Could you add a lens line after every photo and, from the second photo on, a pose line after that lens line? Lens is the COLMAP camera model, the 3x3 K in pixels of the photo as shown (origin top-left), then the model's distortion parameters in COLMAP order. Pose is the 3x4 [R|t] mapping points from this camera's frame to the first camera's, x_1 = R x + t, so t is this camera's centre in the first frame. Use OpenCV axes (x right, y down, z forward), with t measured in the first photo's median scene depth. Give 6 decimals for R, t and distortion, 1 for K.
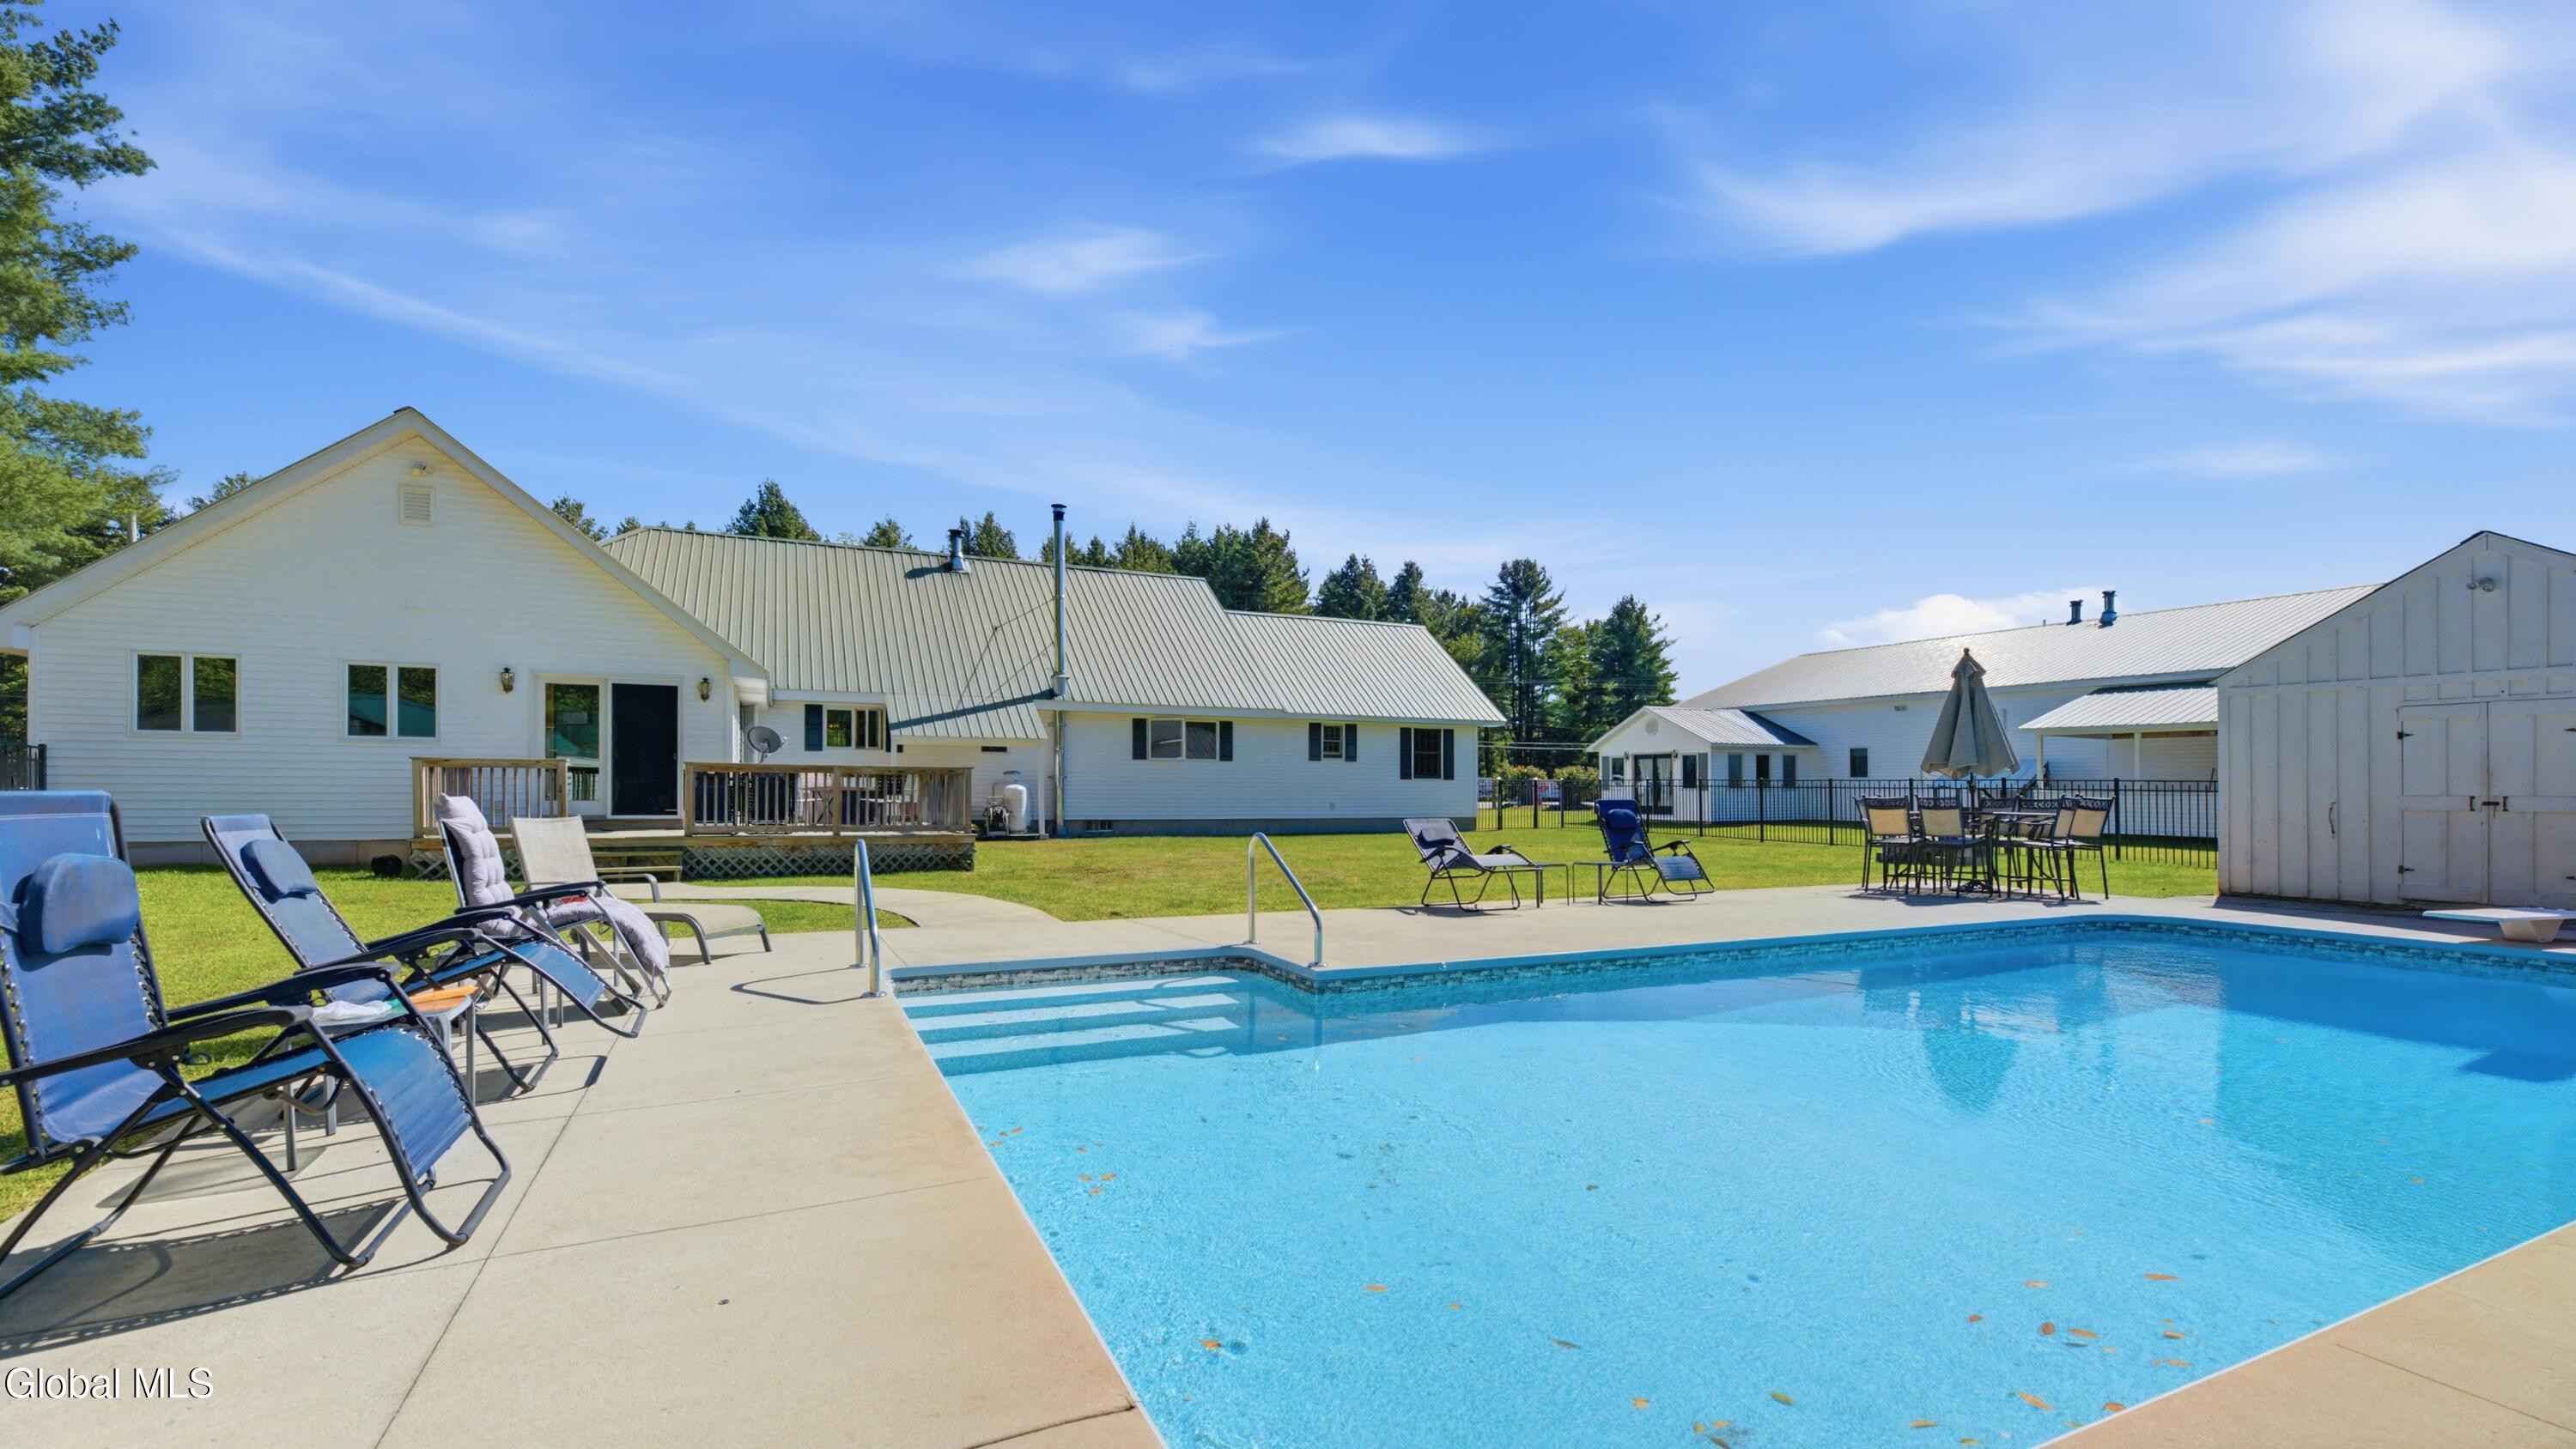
lens RADIAL K [[1107.0, 0, 1283.3], [0, 1107.0, 775.8], [0, 0, 1]] dist [0.000494, -0.000433]
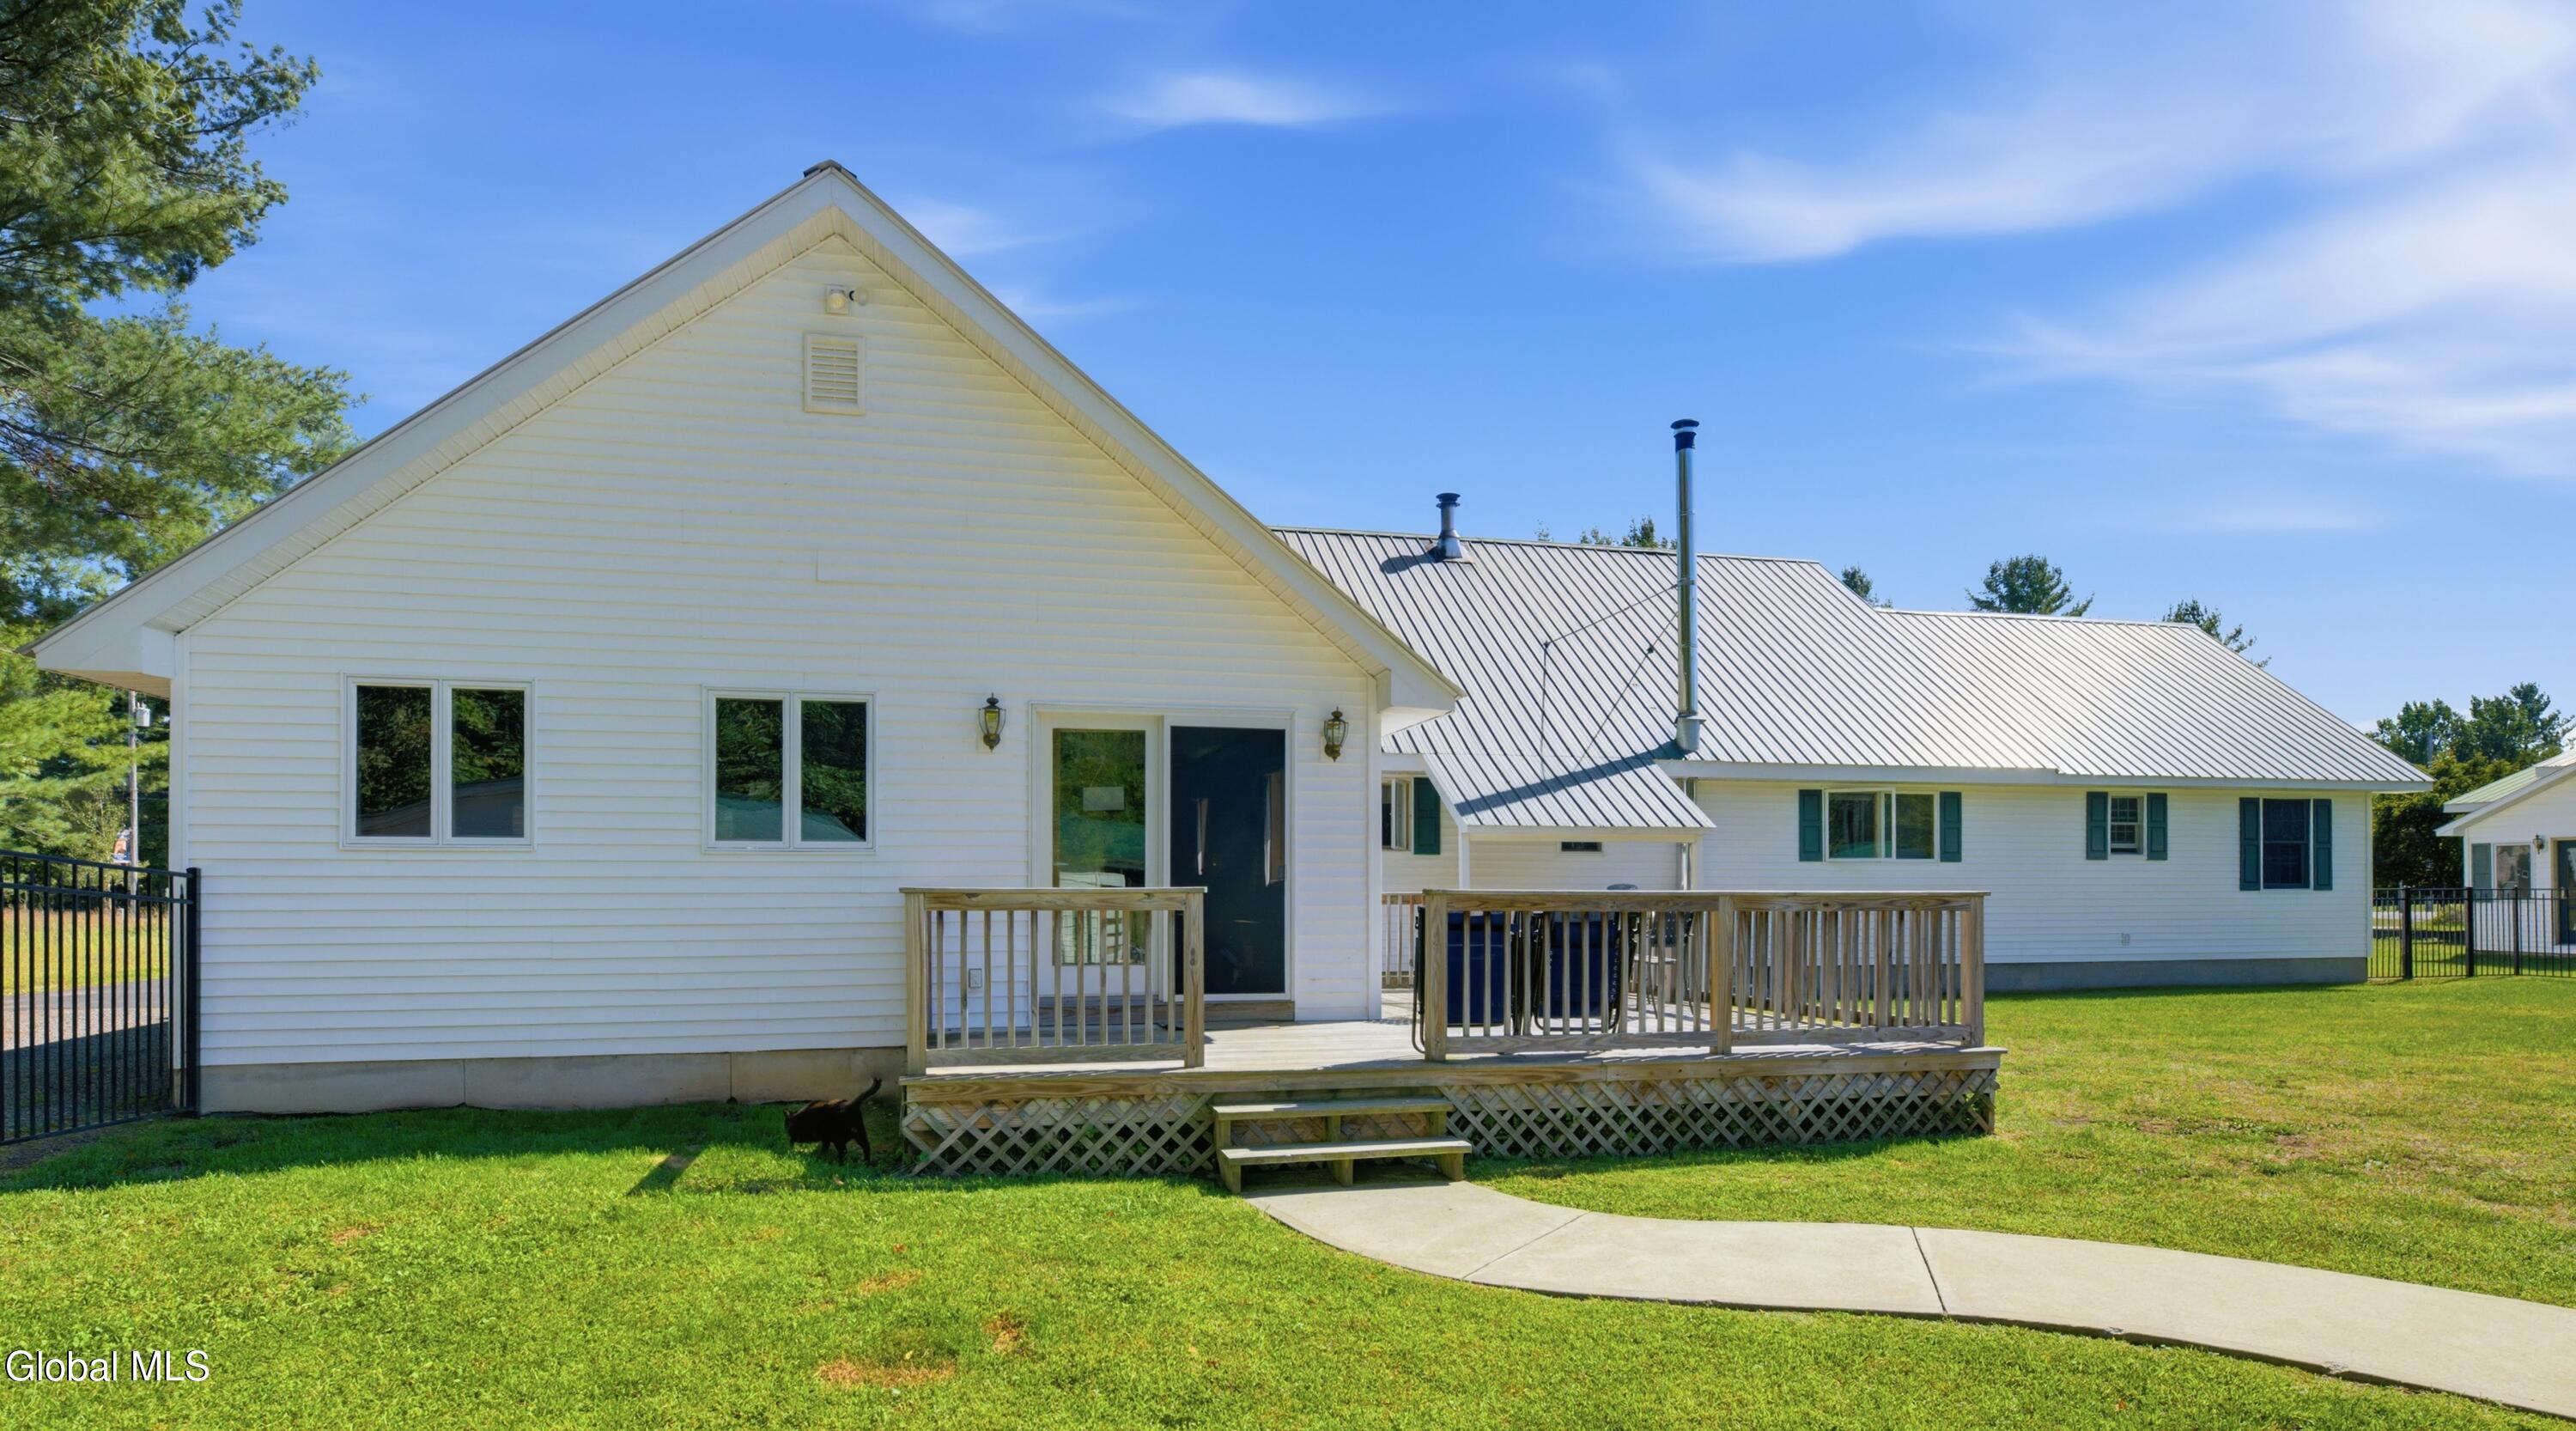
lens RADIAL K [[1402.2, 0, 1278.1], [0, 1402.2, 844.6], [0, 0, 1]] dist [0.017486, 0.000201]
pose [[0.979302, -0.014826, -0.201862, -0.267178], [0.010304, 0.999672, -0.023433, -0.009774], [0.202144, 0.020868, 0.979134, 0.246510]]
